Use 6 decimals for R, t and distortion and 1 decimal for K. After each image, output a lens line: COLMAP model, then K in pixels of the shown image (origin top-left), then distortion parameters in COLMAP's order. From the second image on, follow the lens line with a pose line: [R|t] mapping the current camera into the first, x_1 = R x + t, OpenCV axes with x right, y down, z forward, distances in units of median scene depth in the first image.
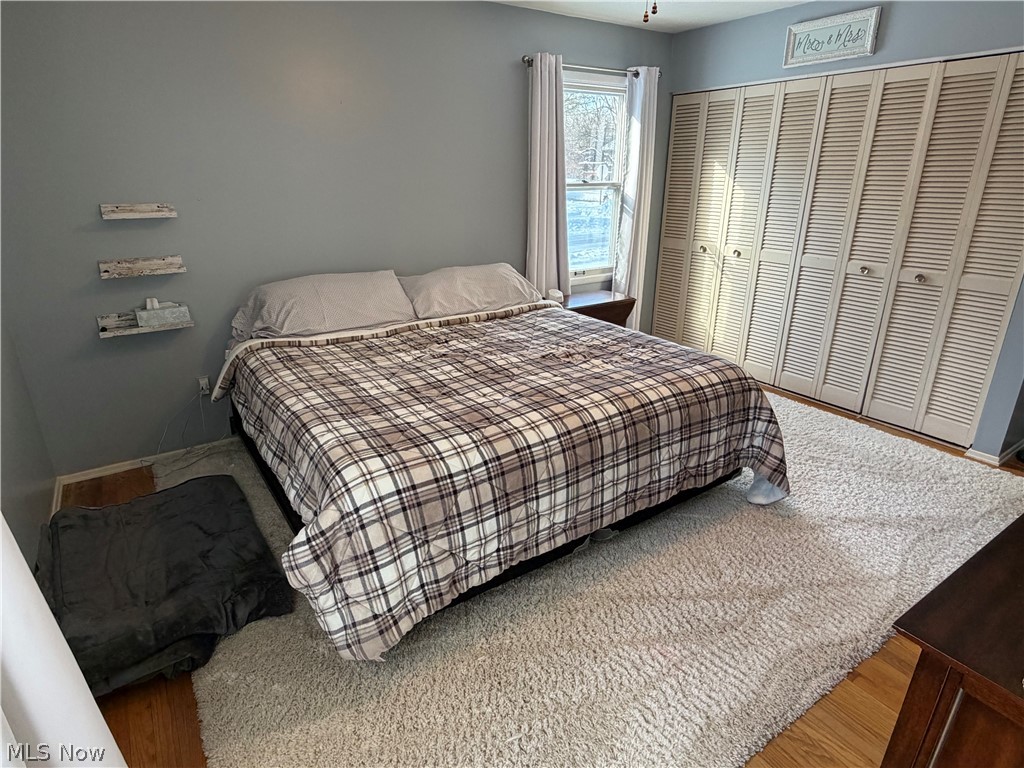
lens RADIAL K [[573.7, 0, 510.9], [0, 573.7, 382.8], [0, 0, 1]] dist [0.001976, 0.000250]
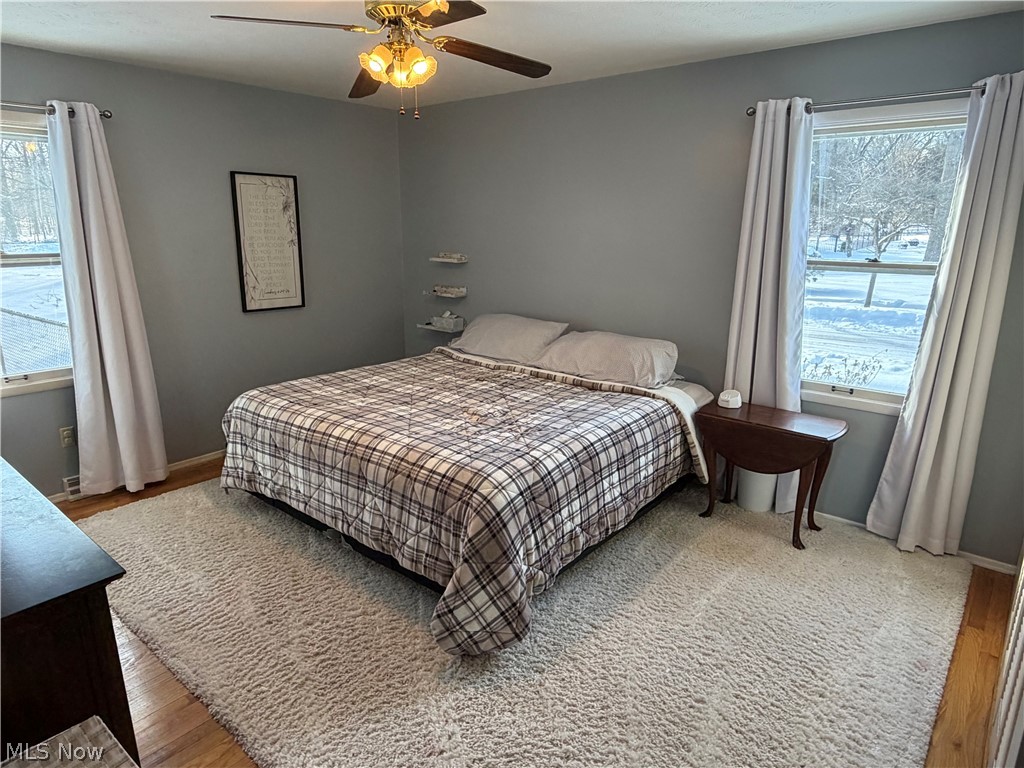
lens RADIAL K [[628.5, 0, 510.0], [0, 628.5, 386.7], [0, 0, 1]] dist [-0.000360, 0.002448]
pose [[0.280610, 0.246345, -0.927670, 1.134508], [-0.341030, 0.929028, 0.143548, -0.272571], [0.897194, 0.276082, 0.344706, 0.637558]]
